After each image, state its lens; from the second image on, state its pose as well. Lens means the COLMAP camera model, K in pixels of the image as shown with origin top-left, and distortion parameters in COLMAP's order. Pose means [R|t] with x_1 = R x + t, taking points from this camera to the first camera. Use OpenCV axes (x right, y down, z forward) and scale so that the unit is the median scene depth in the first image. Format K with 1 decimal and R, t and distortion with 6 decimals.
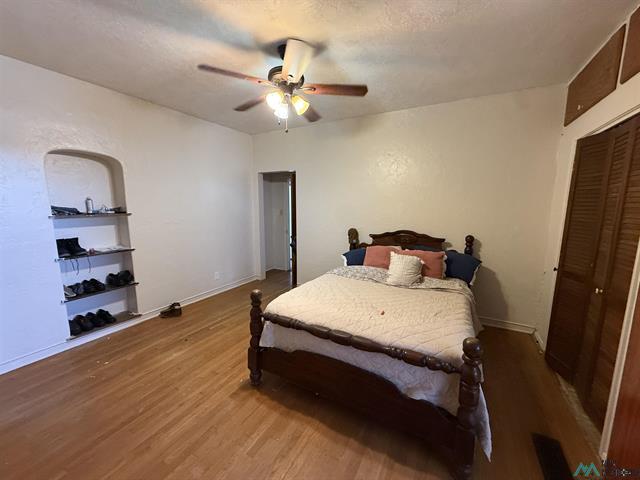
lens RADIAL K [[254.5, 0, 320.0], [0, 254.5, 240.0], [0, 0, 1]] dist [0.000046, 0.000166]
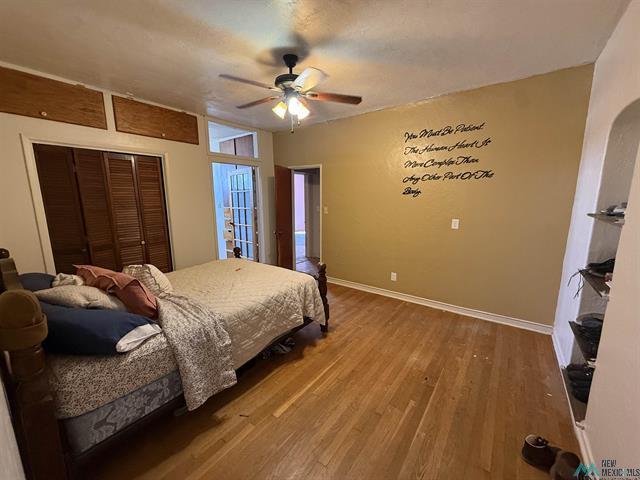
lens RADIAL K [[254.5, 0, 320.0], [0, 254.5, 240.0], [0, 0, 1]] dist [0.000046, 0.000166]
pose [[-0.989998, -0.023091, 0.139181, -0.354882], [0.020921, 0.951582, 0.306681, -0.266929], [-0.139523, 0.306525, -0.941581, 1.853049]]
